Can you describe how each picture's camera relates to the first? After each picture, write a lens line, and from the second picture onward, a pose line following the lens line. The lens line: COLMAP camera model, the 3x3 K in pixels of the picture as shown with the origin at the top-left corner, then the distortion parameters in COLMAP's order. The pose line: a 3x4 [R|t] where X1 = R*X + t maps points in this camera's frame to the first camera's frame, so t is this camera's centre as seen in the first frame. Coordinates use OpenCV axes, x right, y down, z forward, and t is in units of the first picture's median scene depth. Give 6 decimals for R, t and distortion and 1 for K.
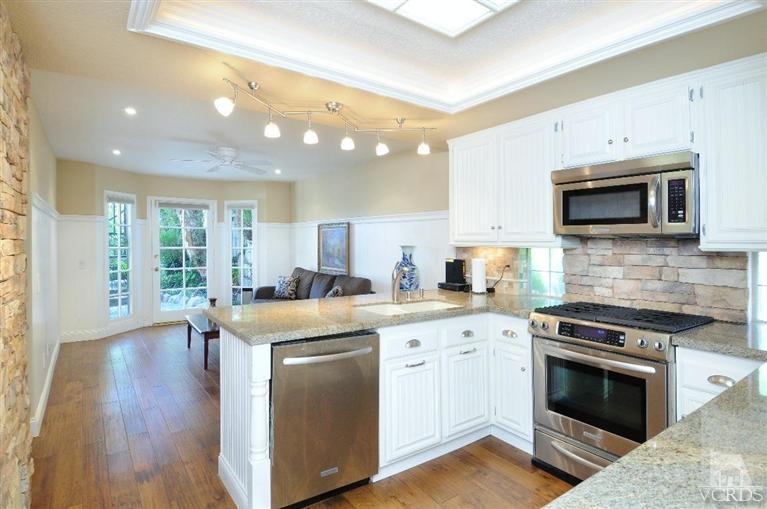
lens RADIAL K [[414.4, 0, 409.0], [0, 414.4, 241.7], [0, 0, 1]] dist [-0.000114, -0.000809]
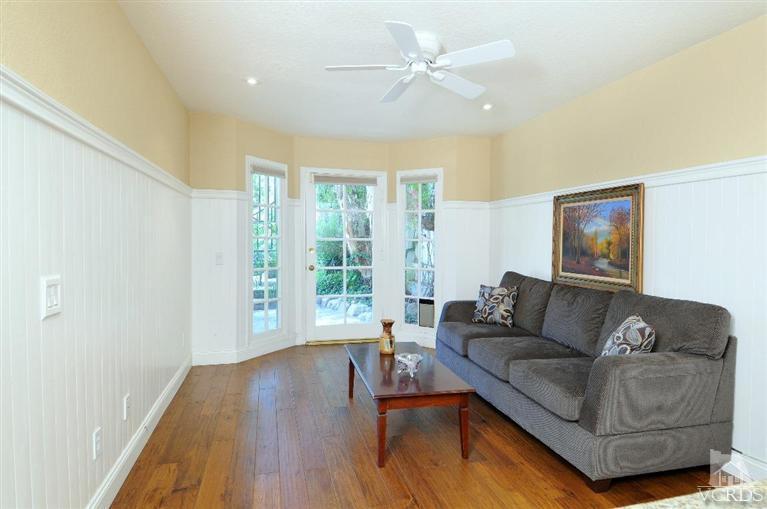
lens RADIAL K [[452.9, 0, 382.8], [0, 452.9, 252.9], [0, 0, 1]] dist [0.000085, -0.000155]
pose [[0.915867, 0.019152, -0.401026, -0.166805], [-0.010247, 0.999651, 0.024340, 0.019306], [0.401352, -0.018183, 0.915743, 0.306758]]
